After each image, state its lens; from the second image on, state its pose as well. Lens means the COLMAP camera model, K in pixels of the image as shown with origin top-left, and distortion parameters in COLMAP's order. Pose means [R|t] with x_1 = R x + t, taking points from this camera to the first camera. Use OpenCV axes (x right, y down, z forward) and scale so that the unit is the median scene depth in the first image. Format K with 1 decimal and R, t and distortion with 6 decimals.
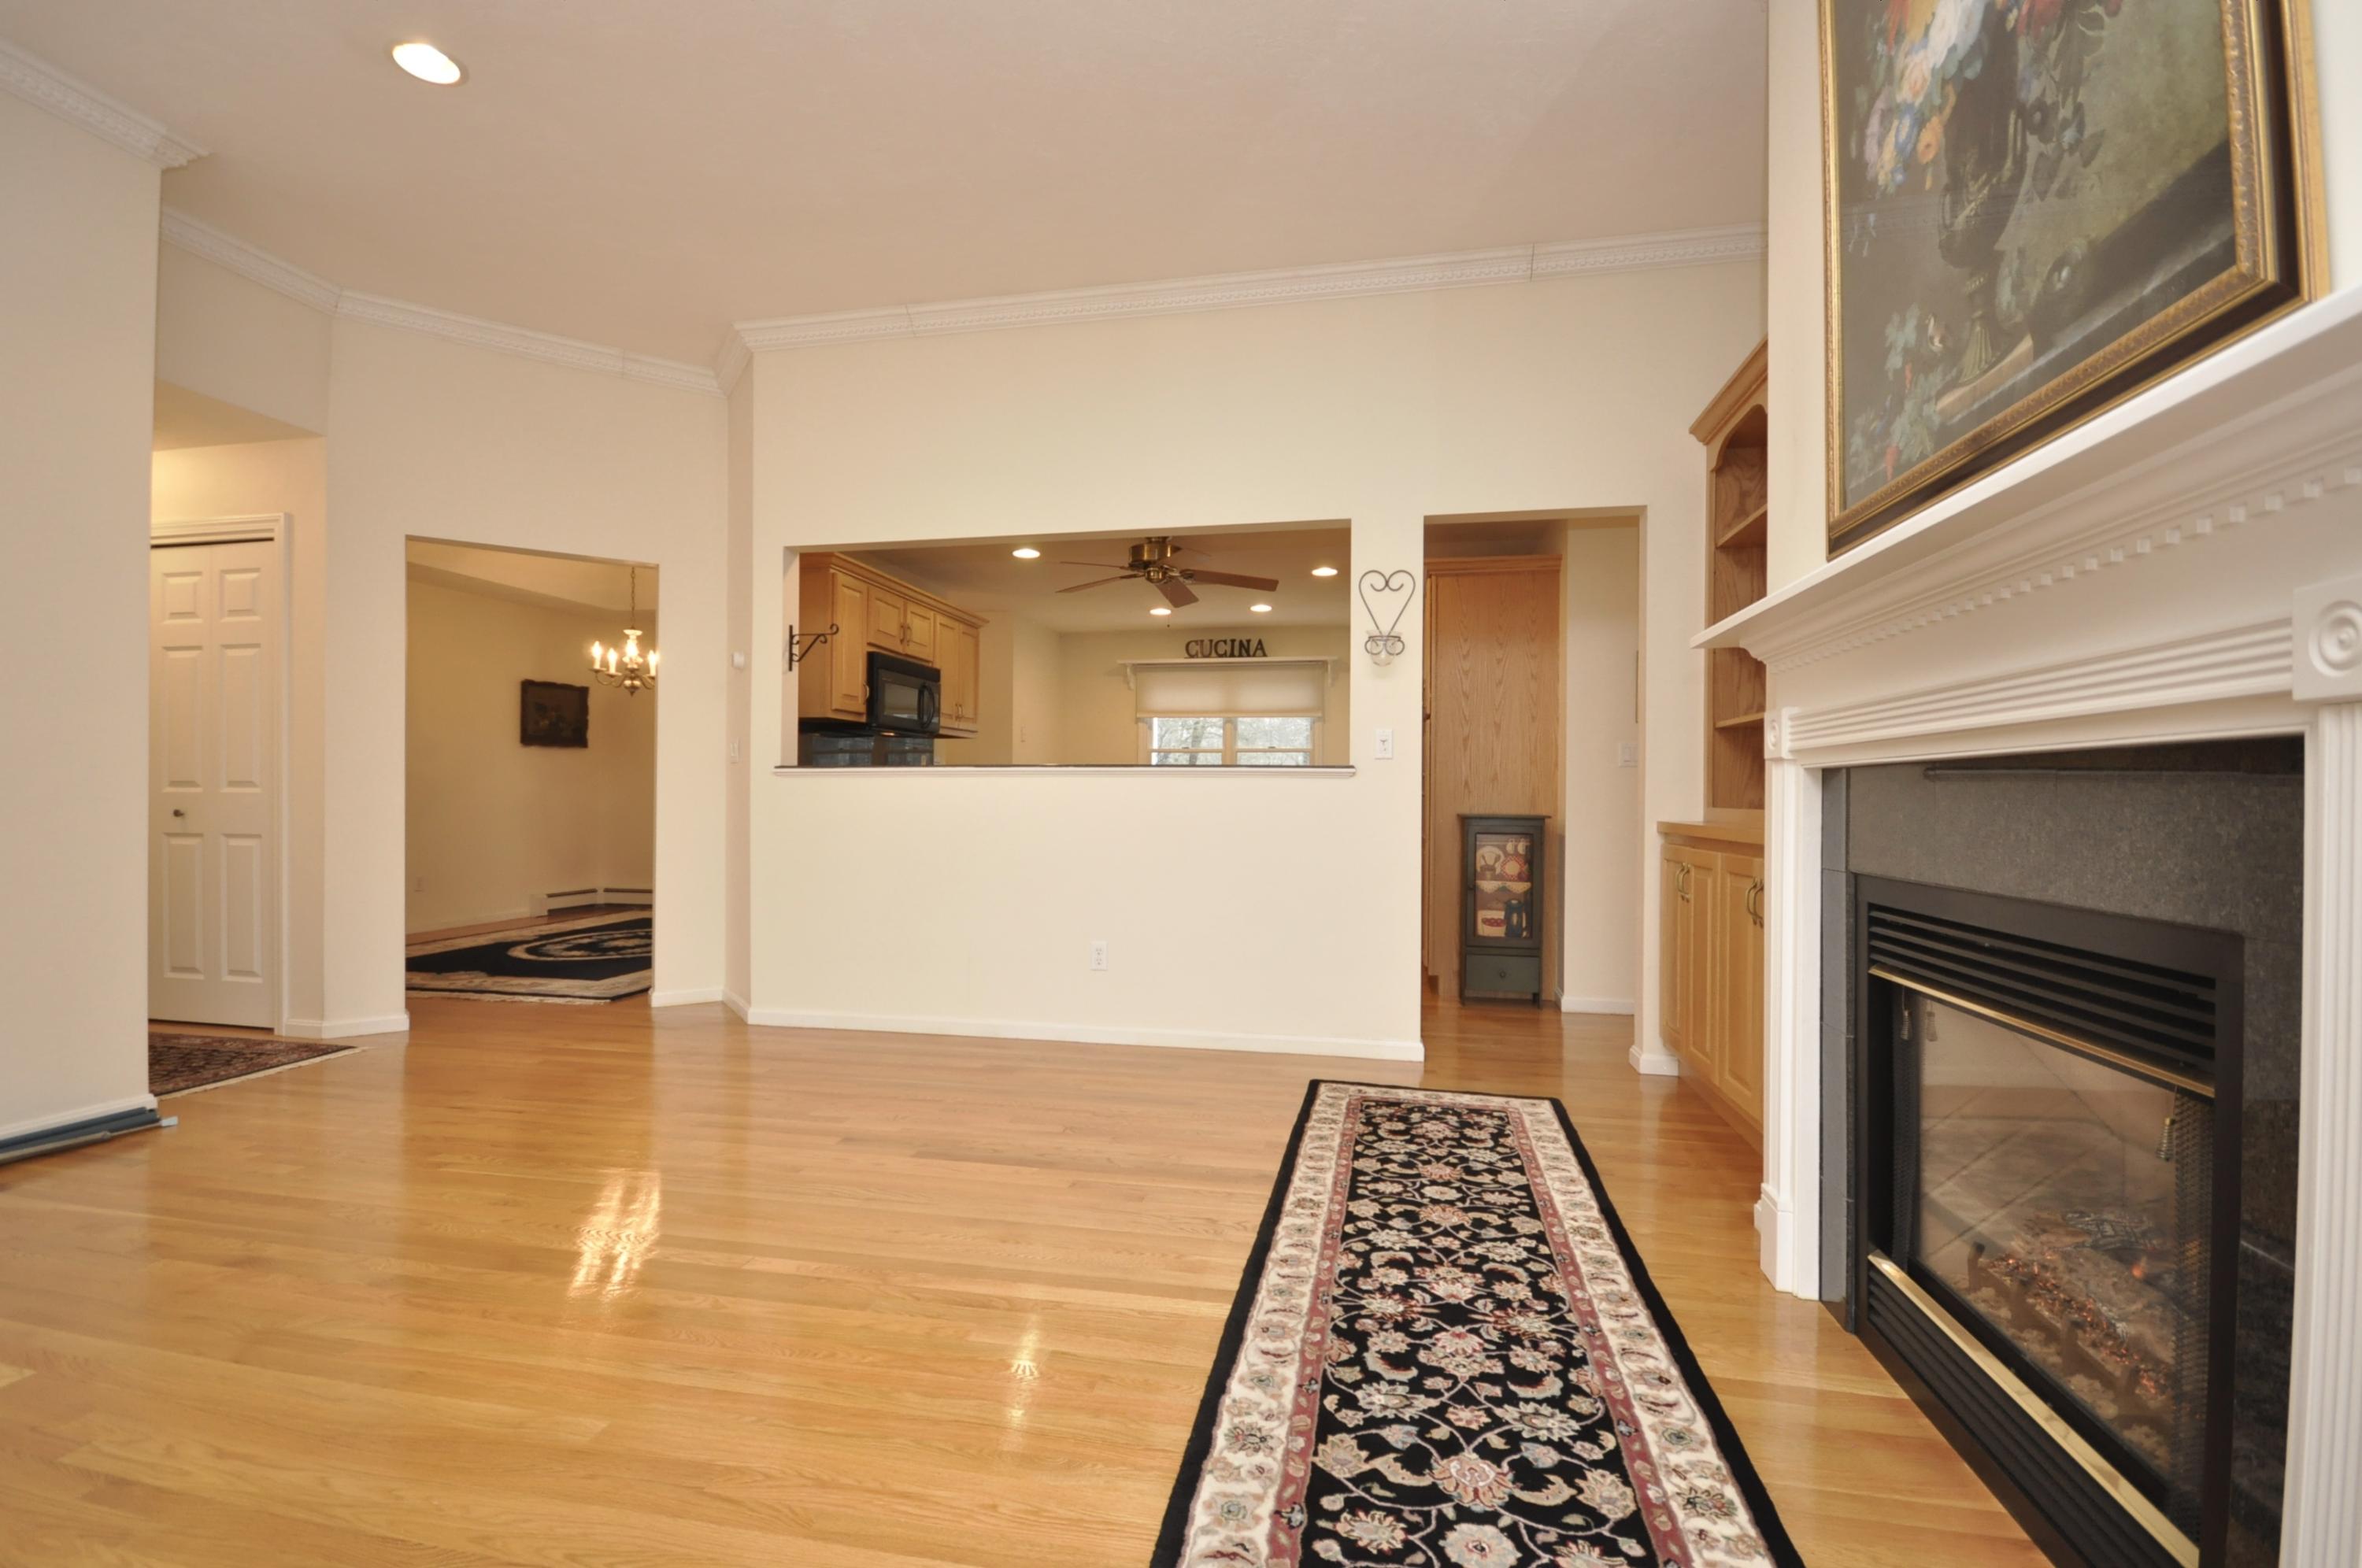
lens RADIAL K [[1030.8, 0, 1183.4], [0, 1030.8, 795.0], [0, 0, 1]] dist [0.011104, -0.012721]
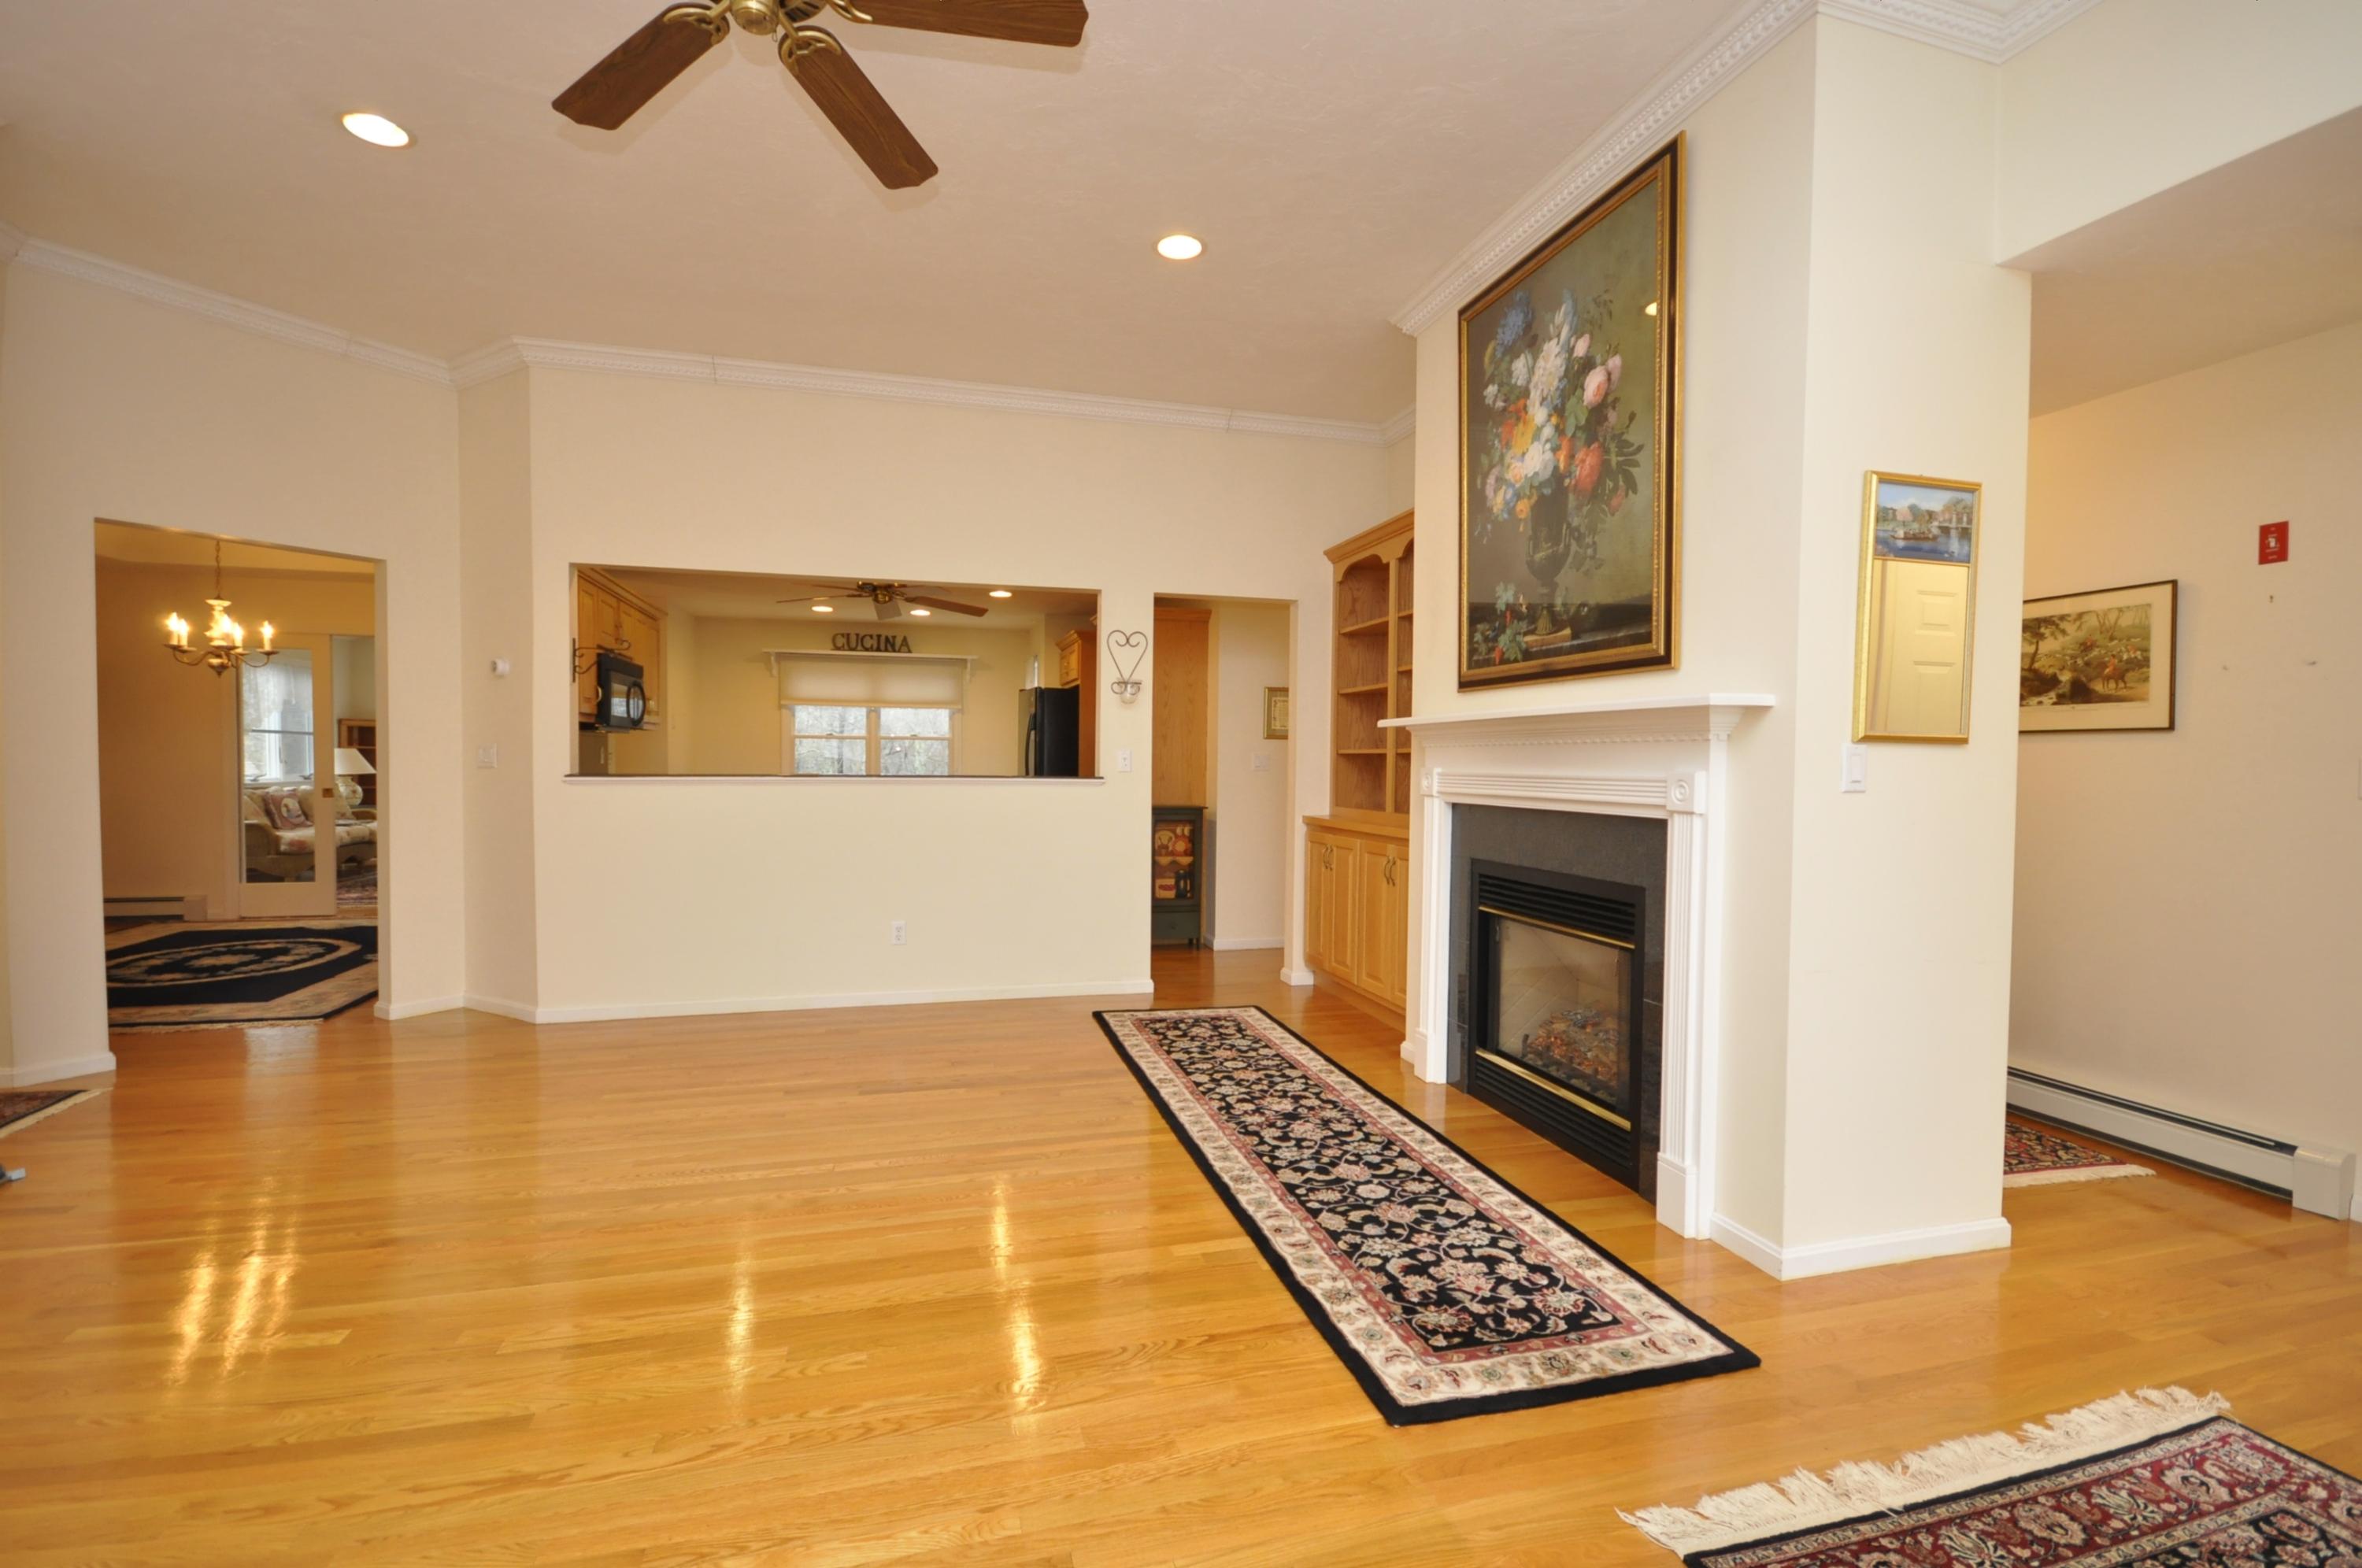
lens RADIAL K [[1030.8, 0, 1187.5], [0, 1030.8, 793.8], [0, 0, 1]] dist [0.011104, -0.012721]
pose [[0.892176, -0.010924, 0.451555, -0.492841], [-0.004885, 0.999416, 0.033829, -0.076467], [-0.451661, -0.032388, 0.891602, -0.339984]]
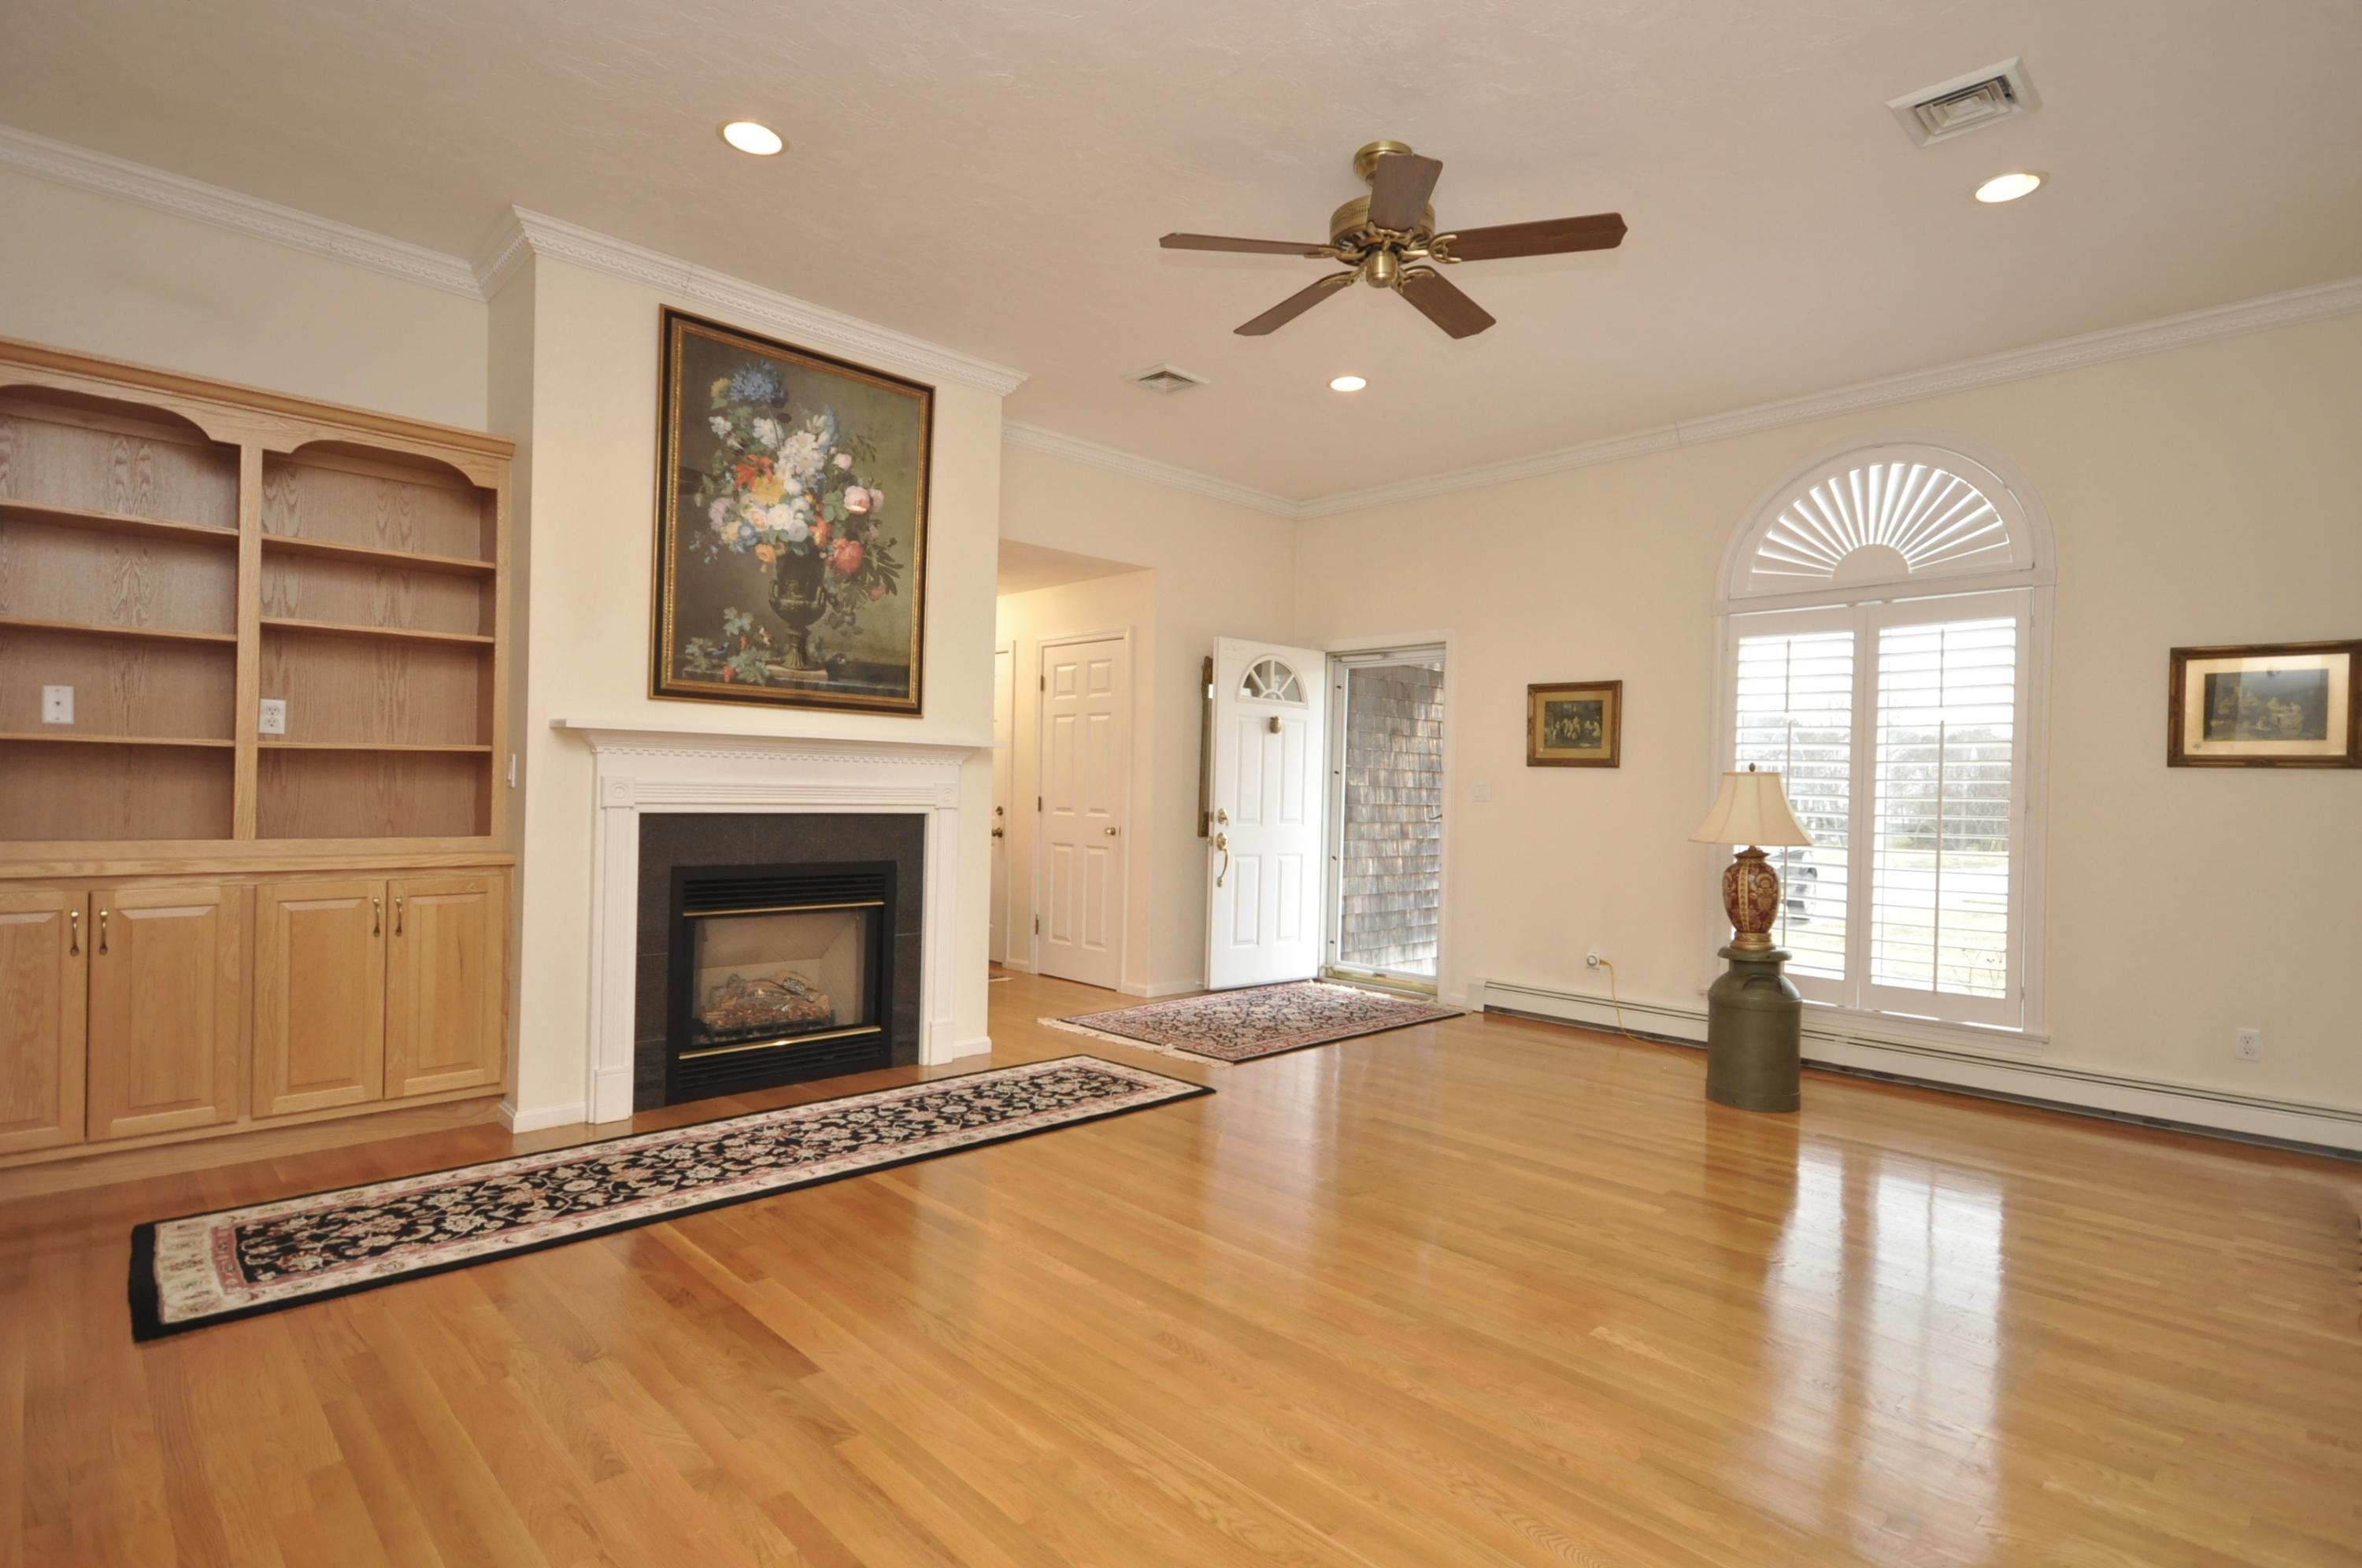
lens RADIAL K [[1164.1, 0, 1165.1], [0, 1164.1, 794.0], [0, 0, 1]] dist [0.006225, 0.000342]
pose [[-0.813336, -0.025341, 0.581242, -0.963214], [-0.026787, 0.999623, 0.006098, -0.070789], [-0.581177, -0.010610, -0.813708, 1.584848]]
